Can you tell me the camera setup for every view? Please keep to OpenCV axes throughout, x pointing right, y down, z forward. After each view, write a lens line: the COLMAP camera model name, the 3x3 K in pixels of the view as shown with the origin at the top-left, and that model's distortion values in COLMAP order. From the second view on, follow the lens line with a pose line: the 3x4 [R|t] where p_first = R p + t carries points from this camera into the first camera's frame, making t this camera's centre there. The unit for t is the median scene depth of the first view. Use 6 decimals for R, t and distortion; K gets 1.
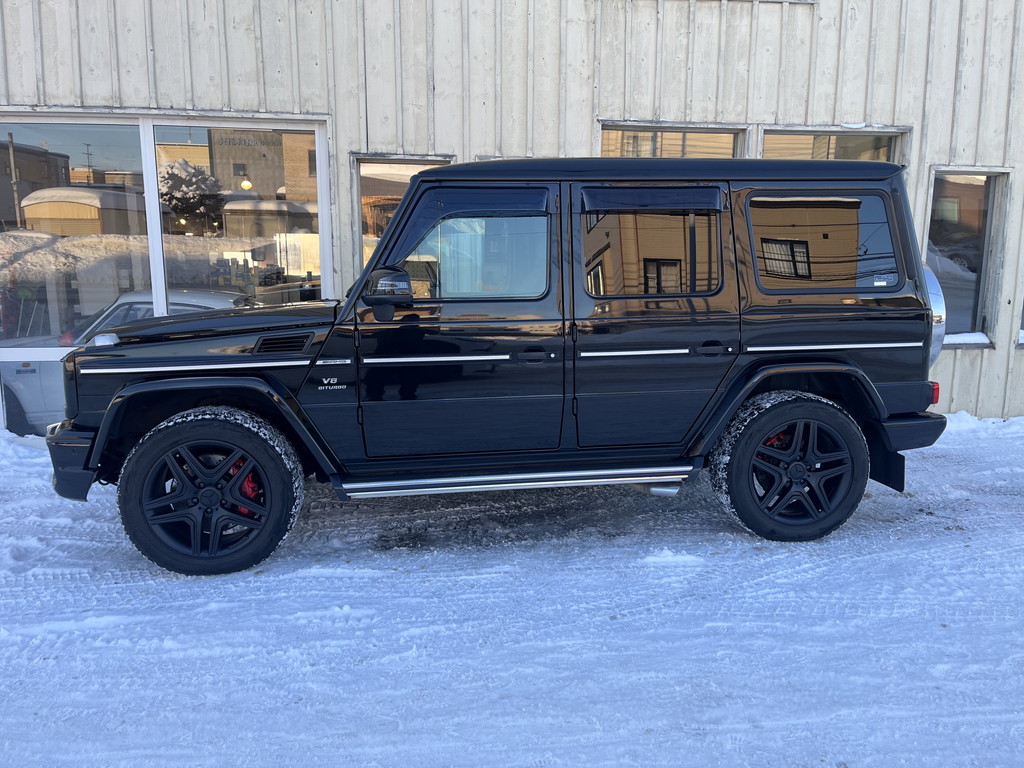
lens RADIAL K [[768.6, 0, 507.7], [0, 768.6, 371.0], [0, 0, 1]] dist [0.062350, -0.094545]
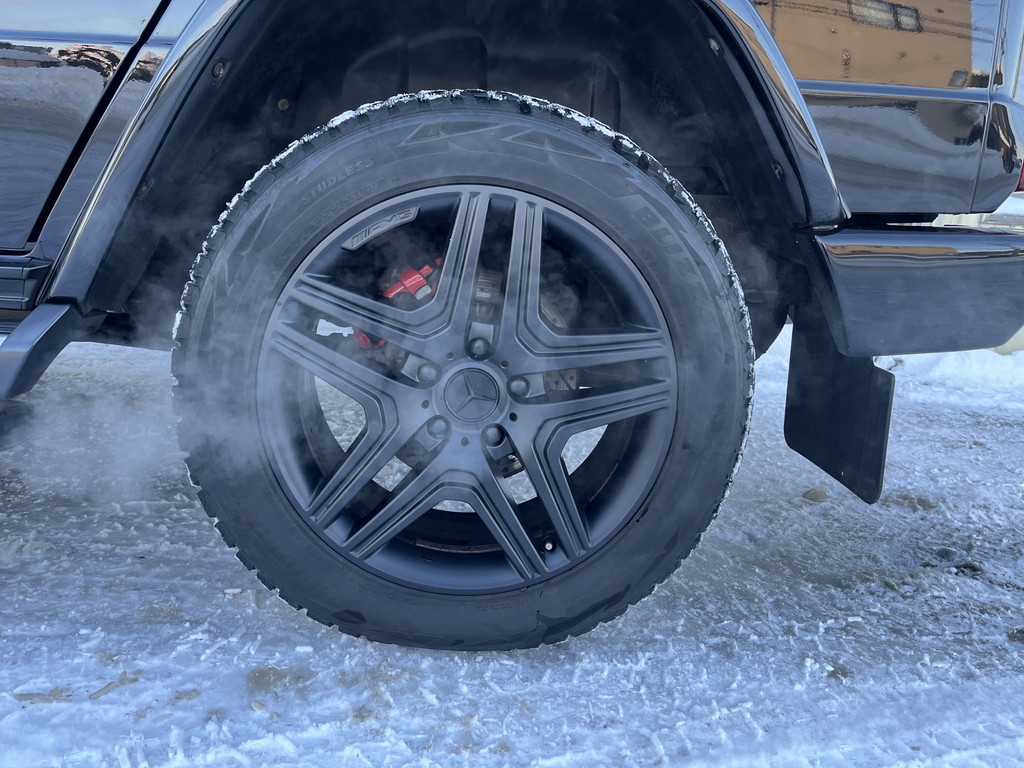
lens RADIAL K [[768.6, 0, 517.1], [0, 768.6, 384.3], [0, 0, 1]] dist [0.062350, -0.094545]
pose [[0.995828, 0.074831, -0.052222, 0.434381], [-0.070792, 0.994643, 0.075329, 0.112535], [0.057579, -0.071318, 0.995790, 0.795191]]
